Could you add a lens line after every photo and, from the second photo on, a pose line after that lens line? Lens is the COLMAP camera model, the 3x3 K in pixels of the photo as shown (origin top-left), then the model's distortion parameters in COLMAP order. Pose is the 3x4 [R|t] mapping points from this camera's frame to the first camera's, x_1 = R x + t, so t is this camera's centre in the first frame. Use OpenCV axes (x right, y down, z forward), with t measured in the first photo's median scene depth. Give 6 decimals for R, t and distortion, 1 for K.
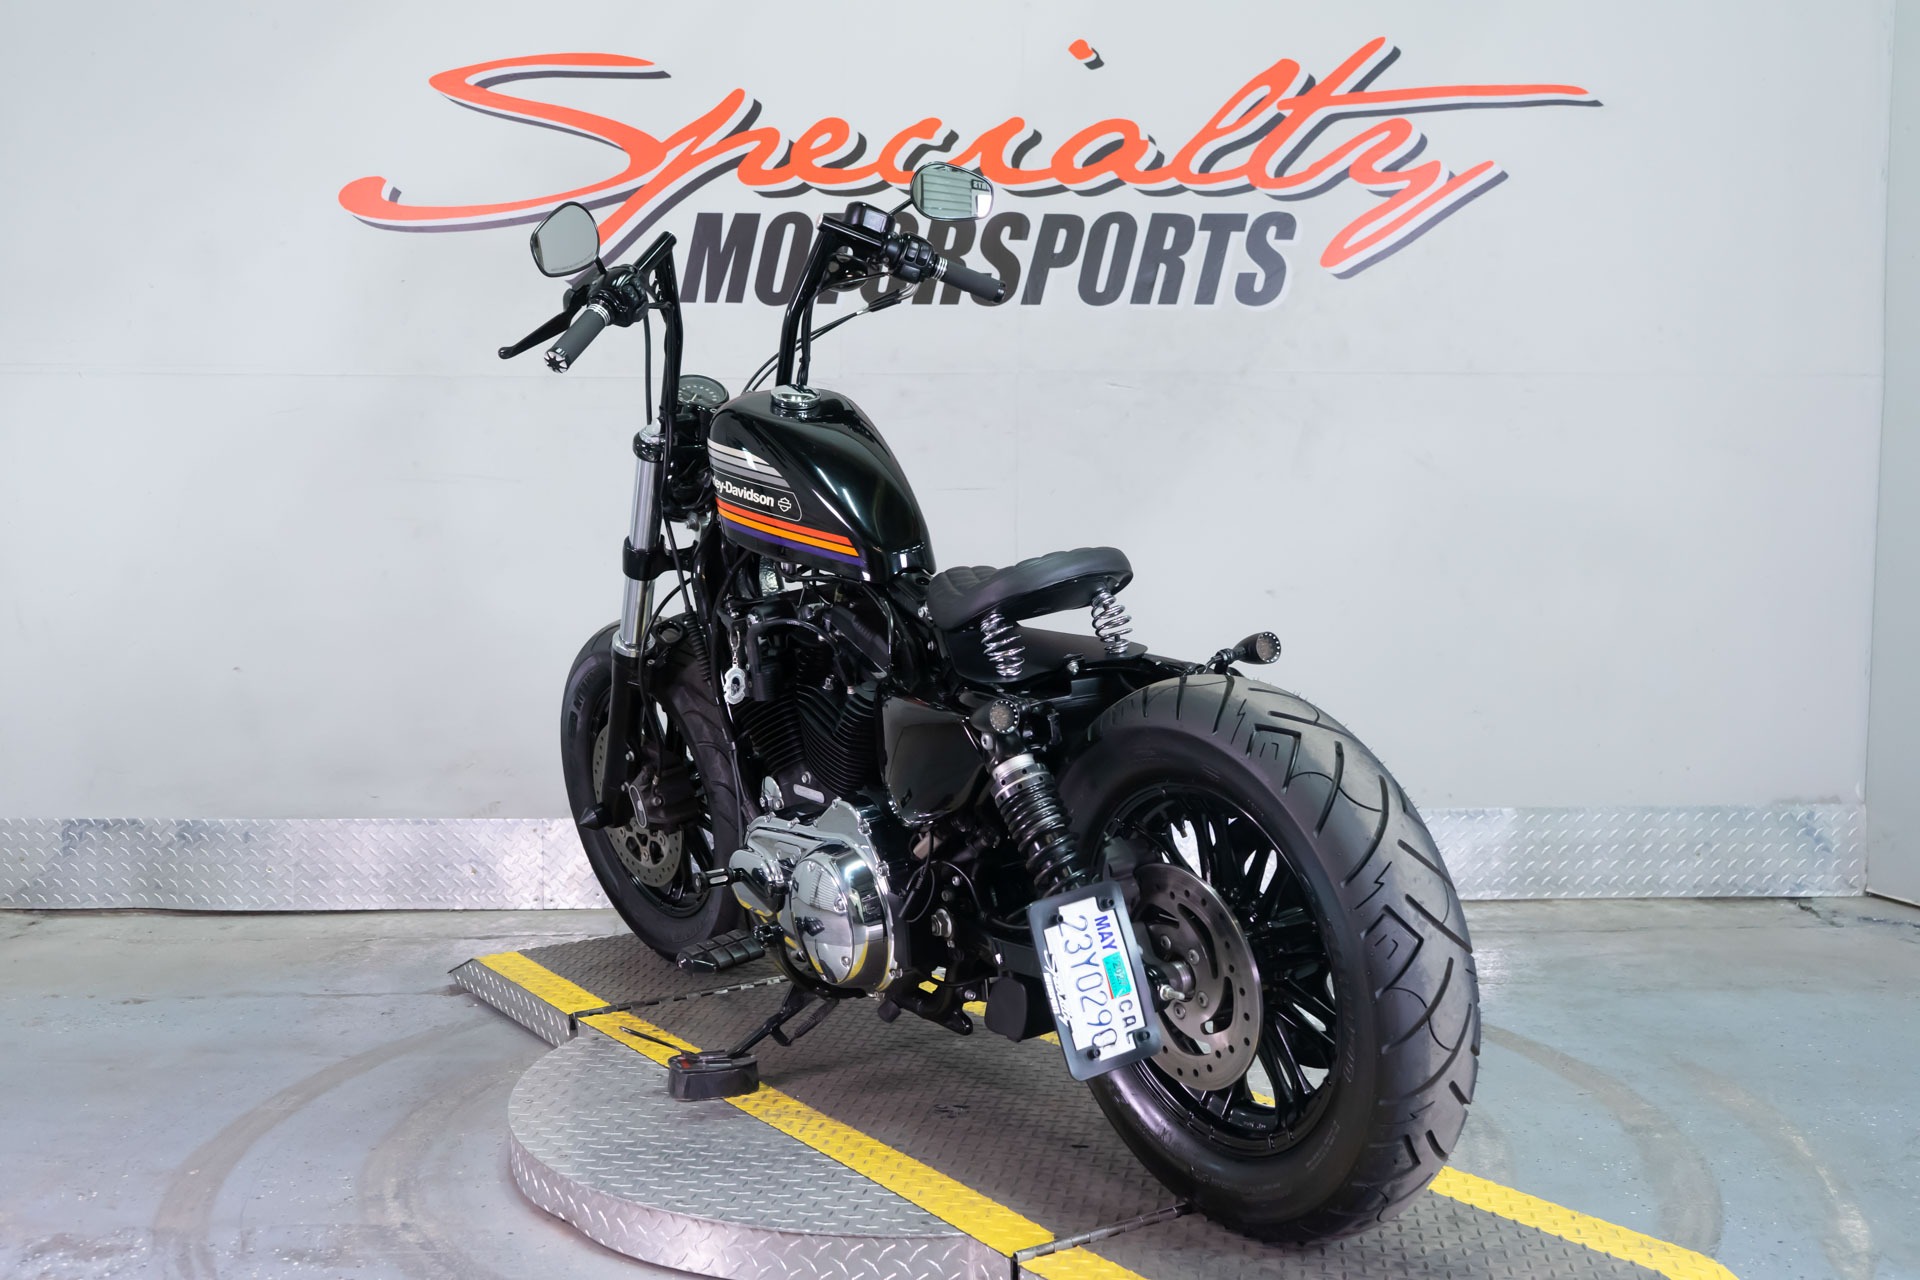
lens RADIAL K [[1993.6, 0, 960.0], [0, 1993.6, 640.0], [0, 0, 1]] dist [0.010816, -0.002955]
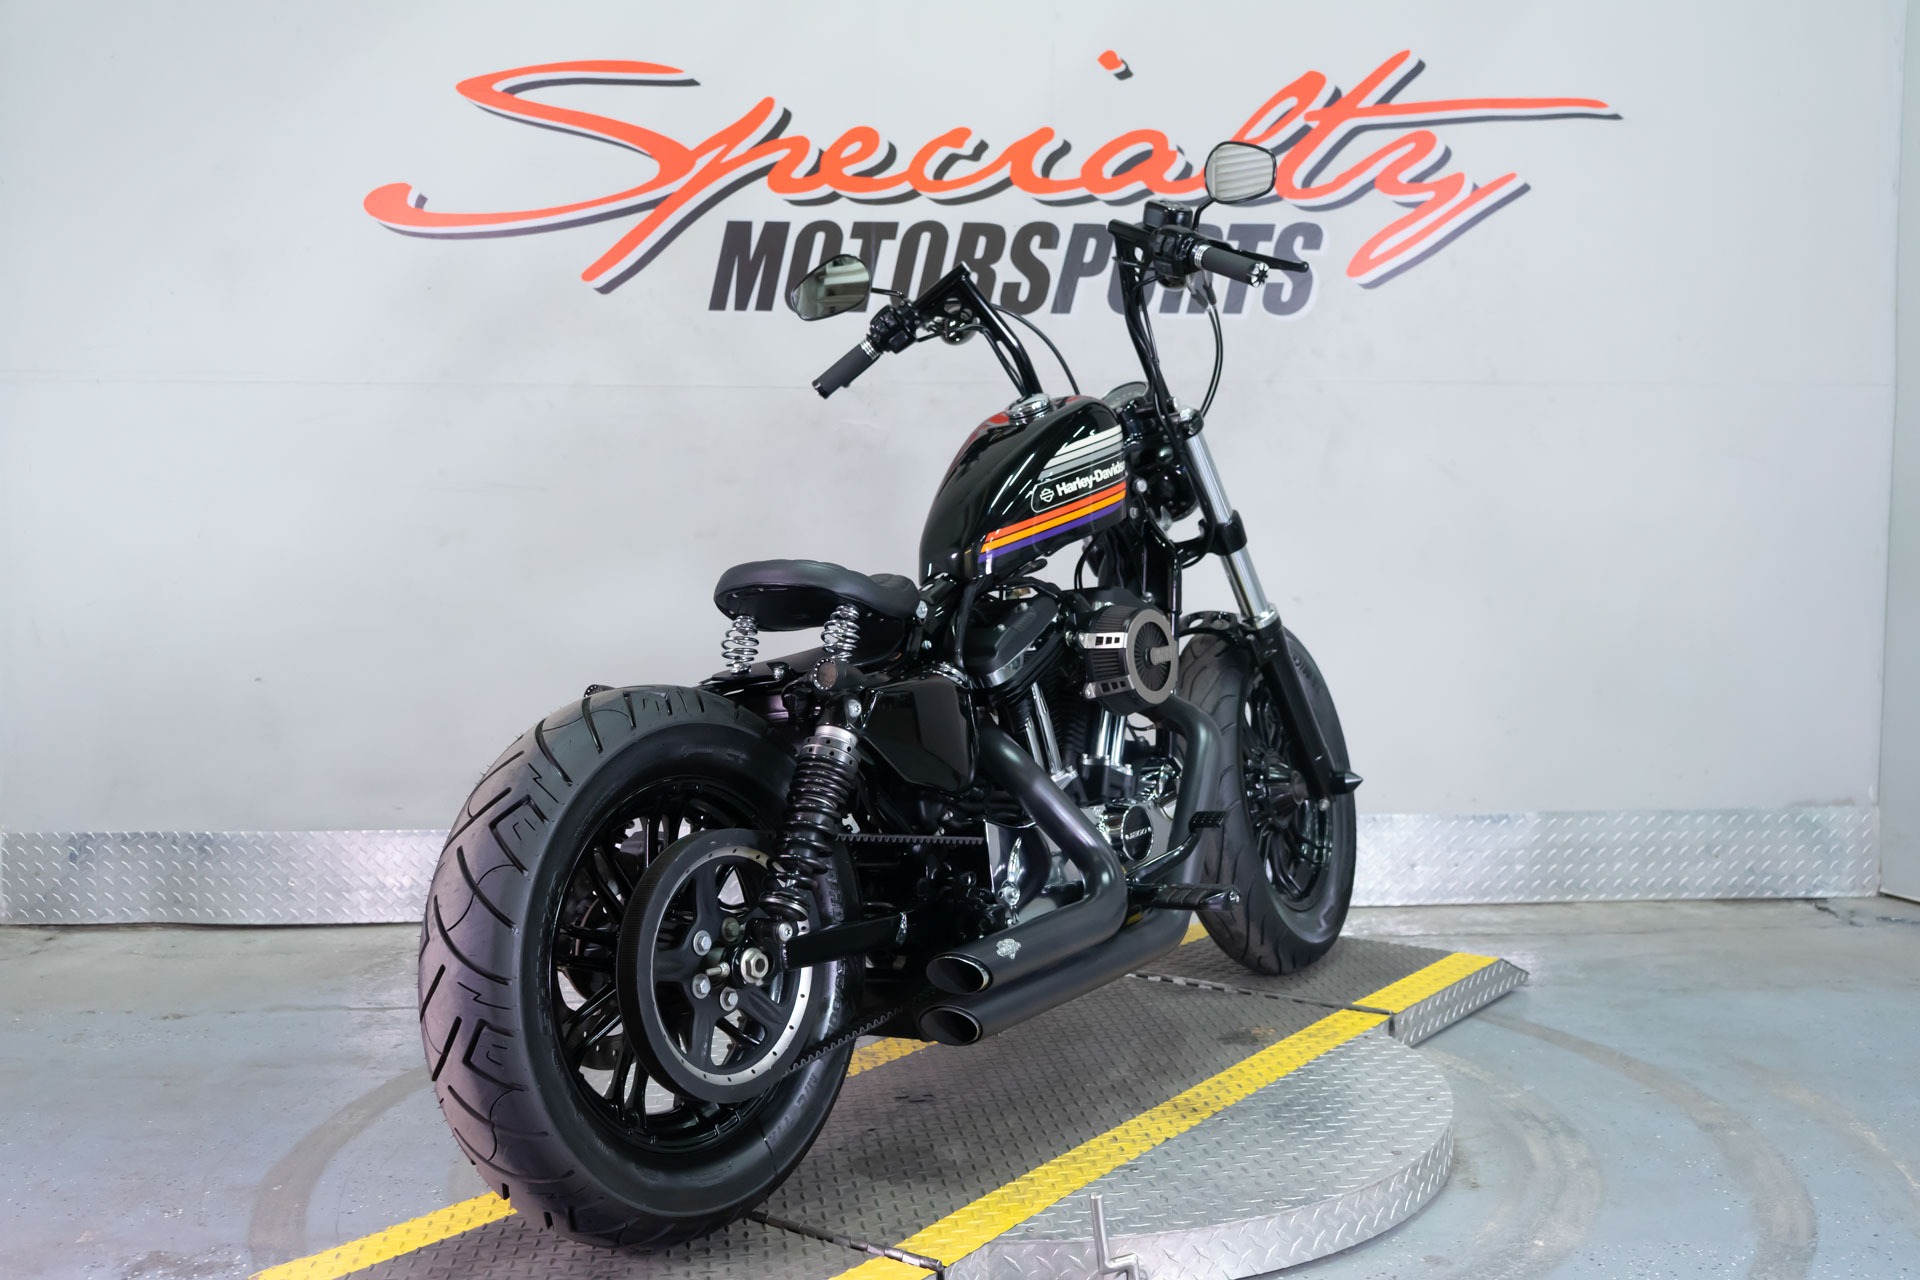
lens RADIAL K [[1993.6, 0, 960.0], [0, 1993.6, 640.0], [0, 0, 1]] dist [0.010816, -0.002955]
pose [[0.999328, -0.003351, 0.036508, -0.052574], [0.003522, 0.999983, -0.004598, 0.000648], [-0.036492, 0.004723, 0.999323, -0.000936]]
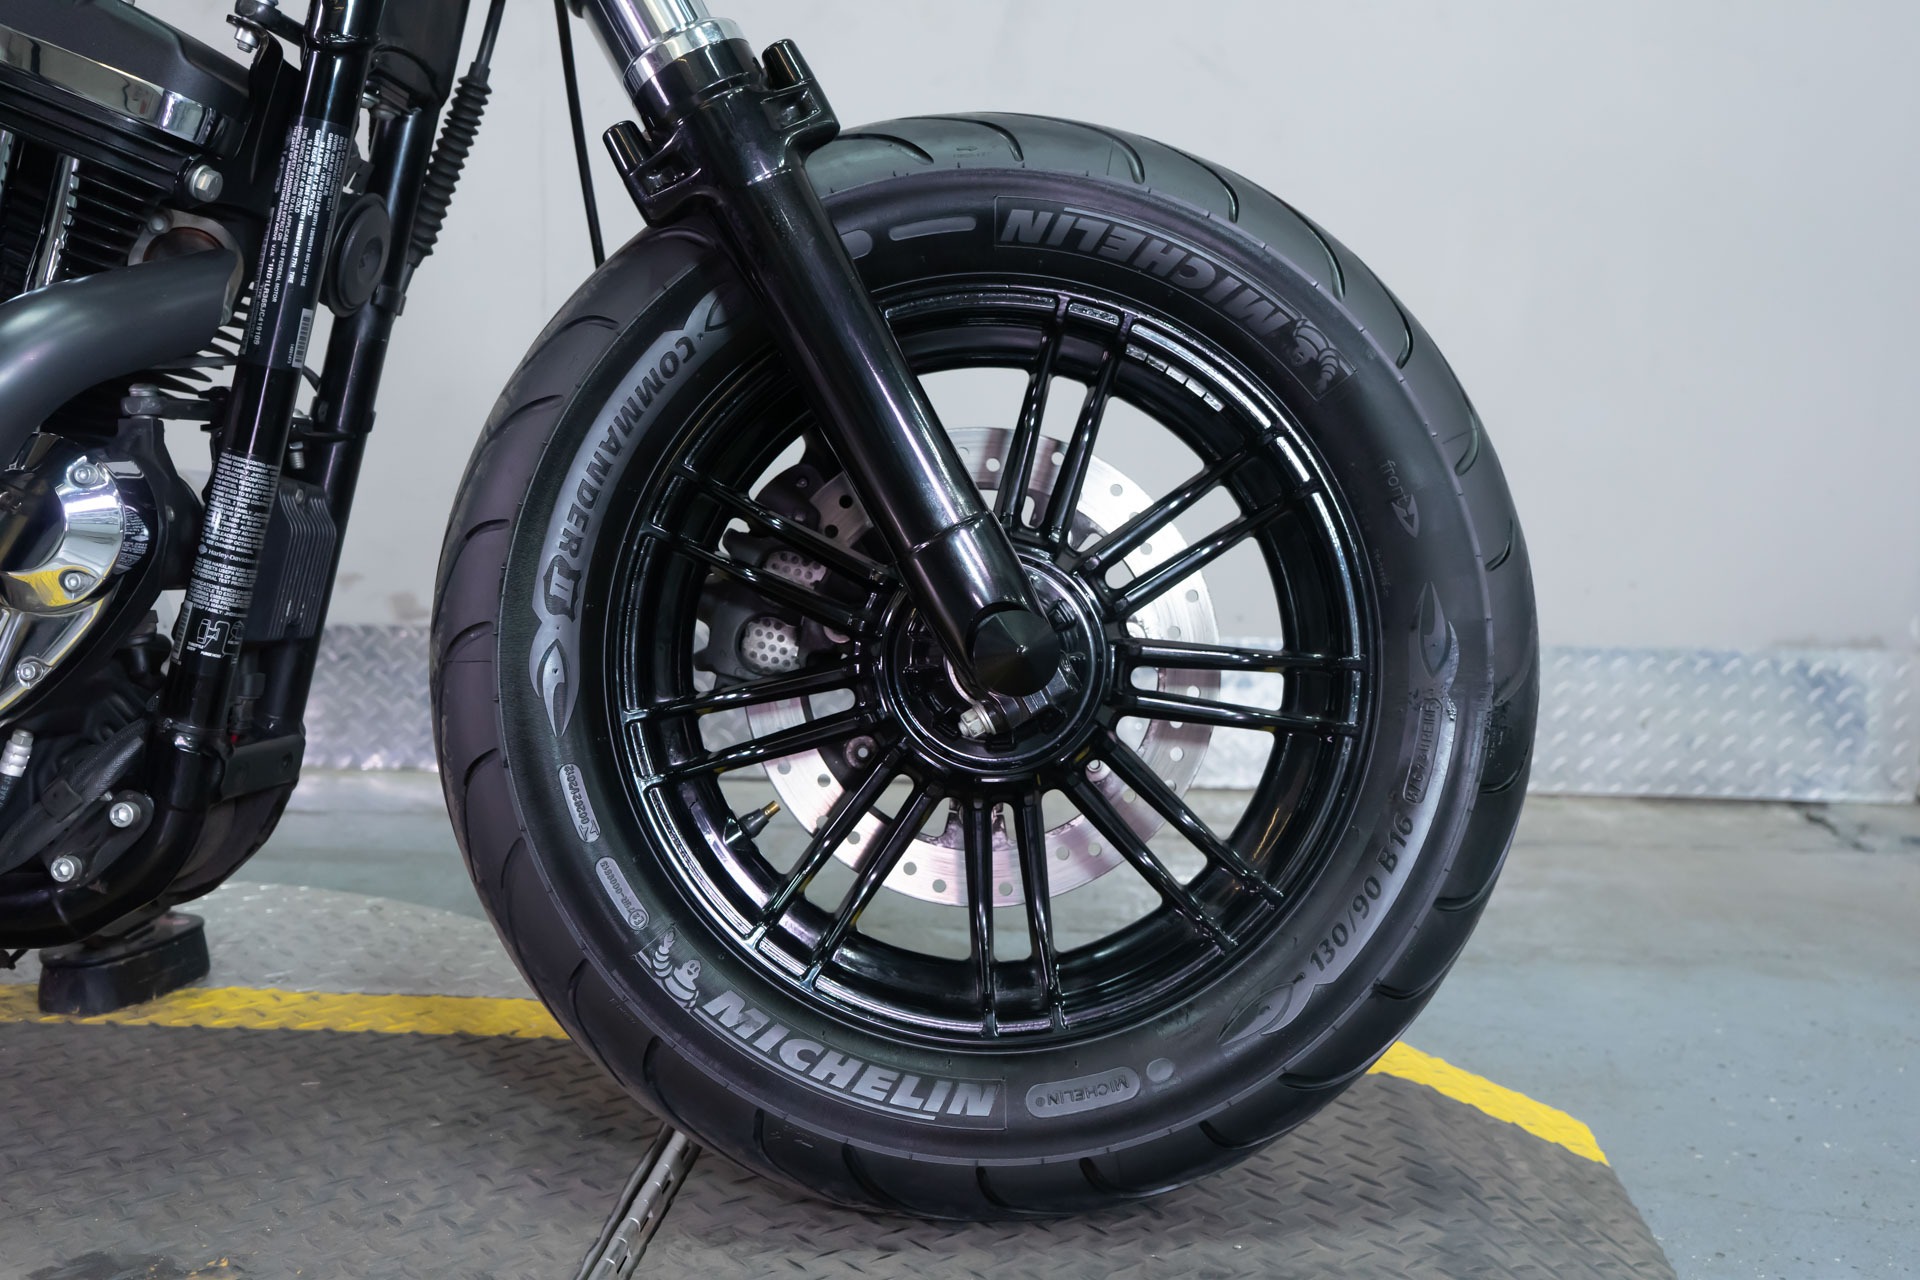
lens RADIAL K [[1987.5, 0, 960.0], [0, 1987.5, 640.0], [0, 0, 1]] dist [0.005079, 0.006090]
pose [[0.998961, 0.029893, -0.034406, 0.185361], [-0.027915, 0.998006, 0.056610, 0.053863], [0.036030, -0.055591, 0.997803, 0.396399]]
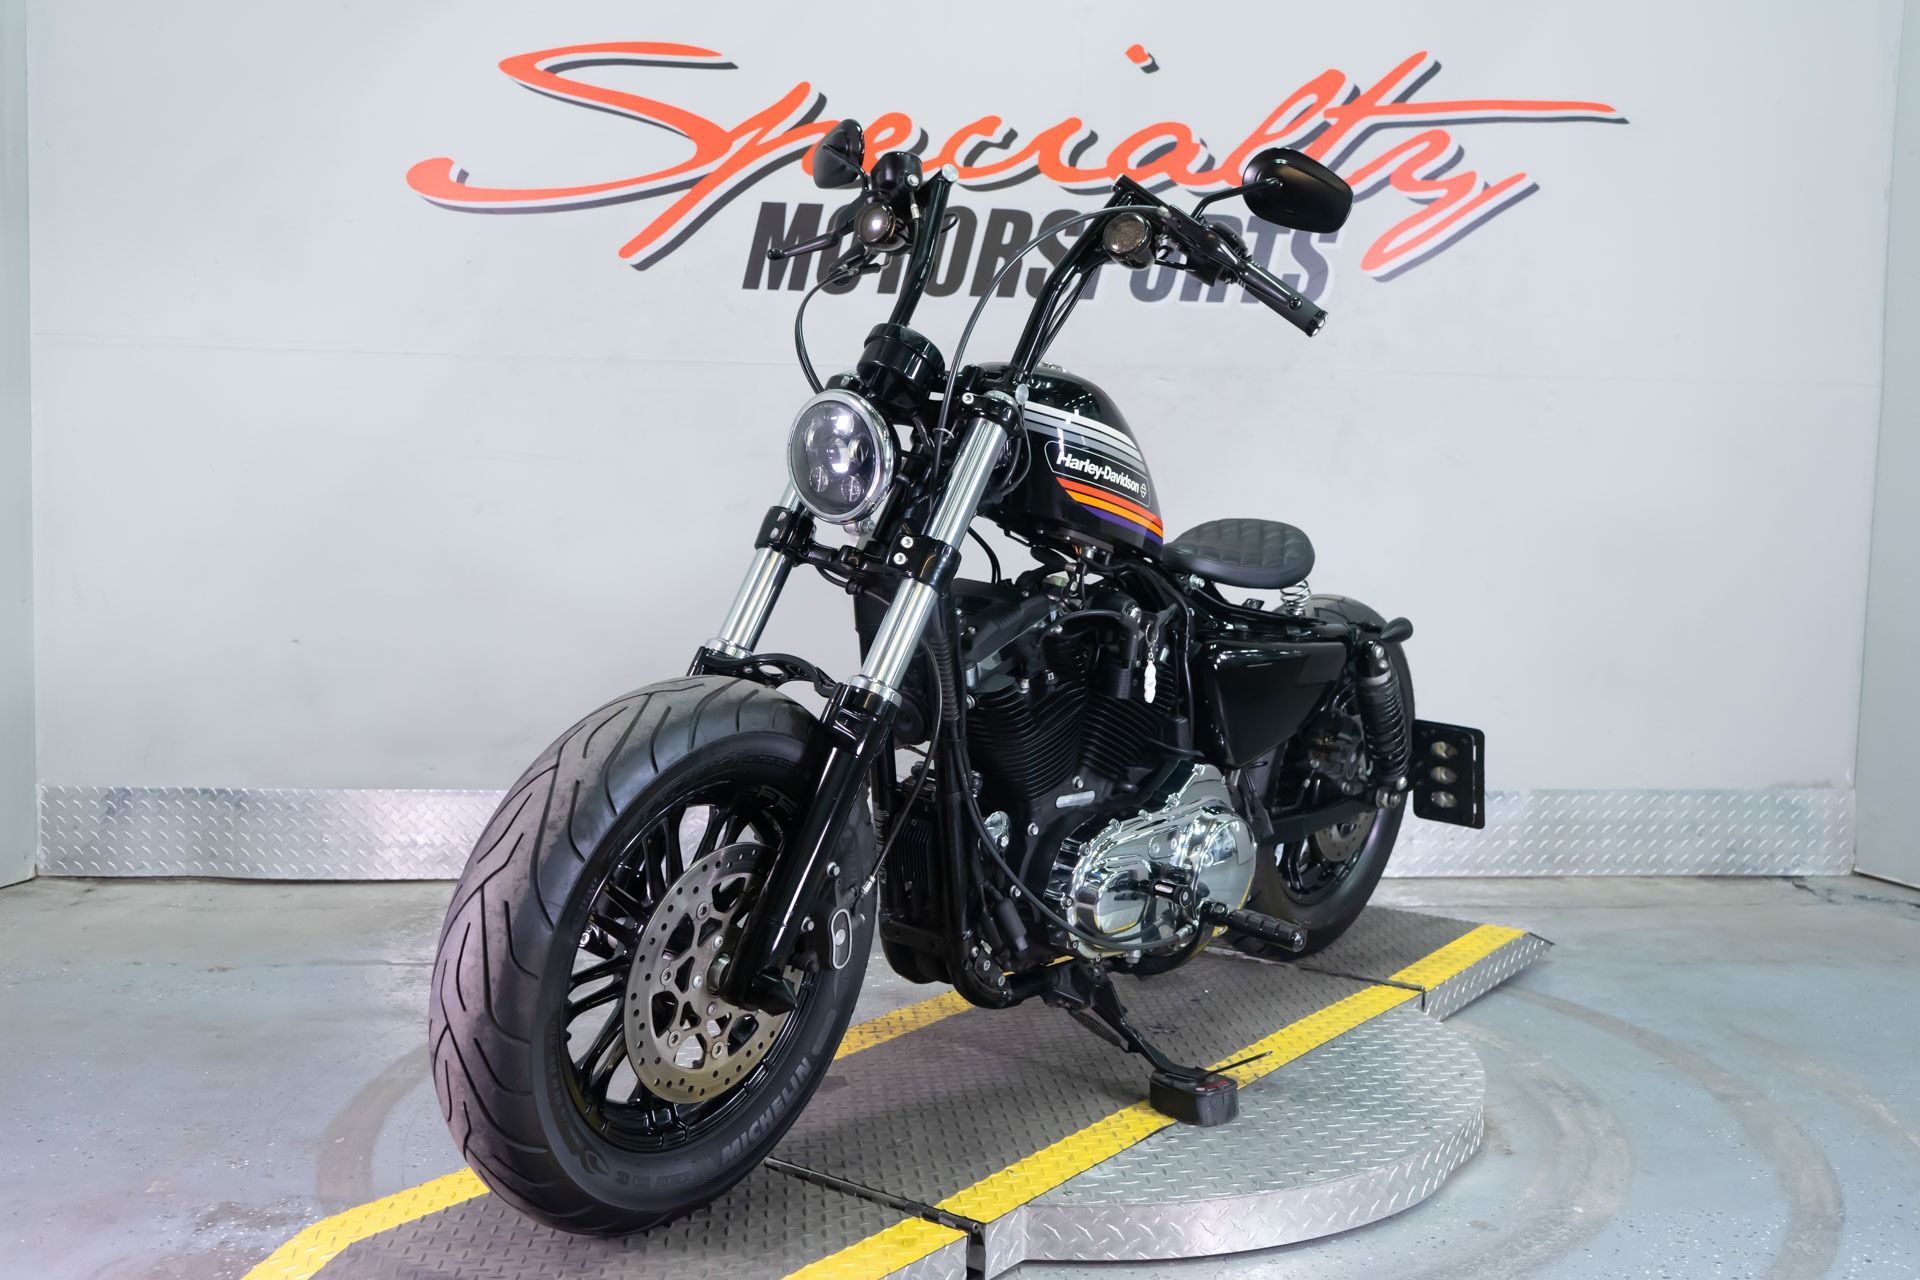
lens RADIAL K [[1908.6, 0, 960.0], [0, 1908.6, 640.0], [0, 0, 1]] dist [-0.004294, 0.030476]
pose [[0.998196, 0.013625, 0.058481, -0.084768], [-0.014208, 0.999853, 0.009574, -0.000067], [-0.058342, -0.010388, 0.998243, 0.013787]]
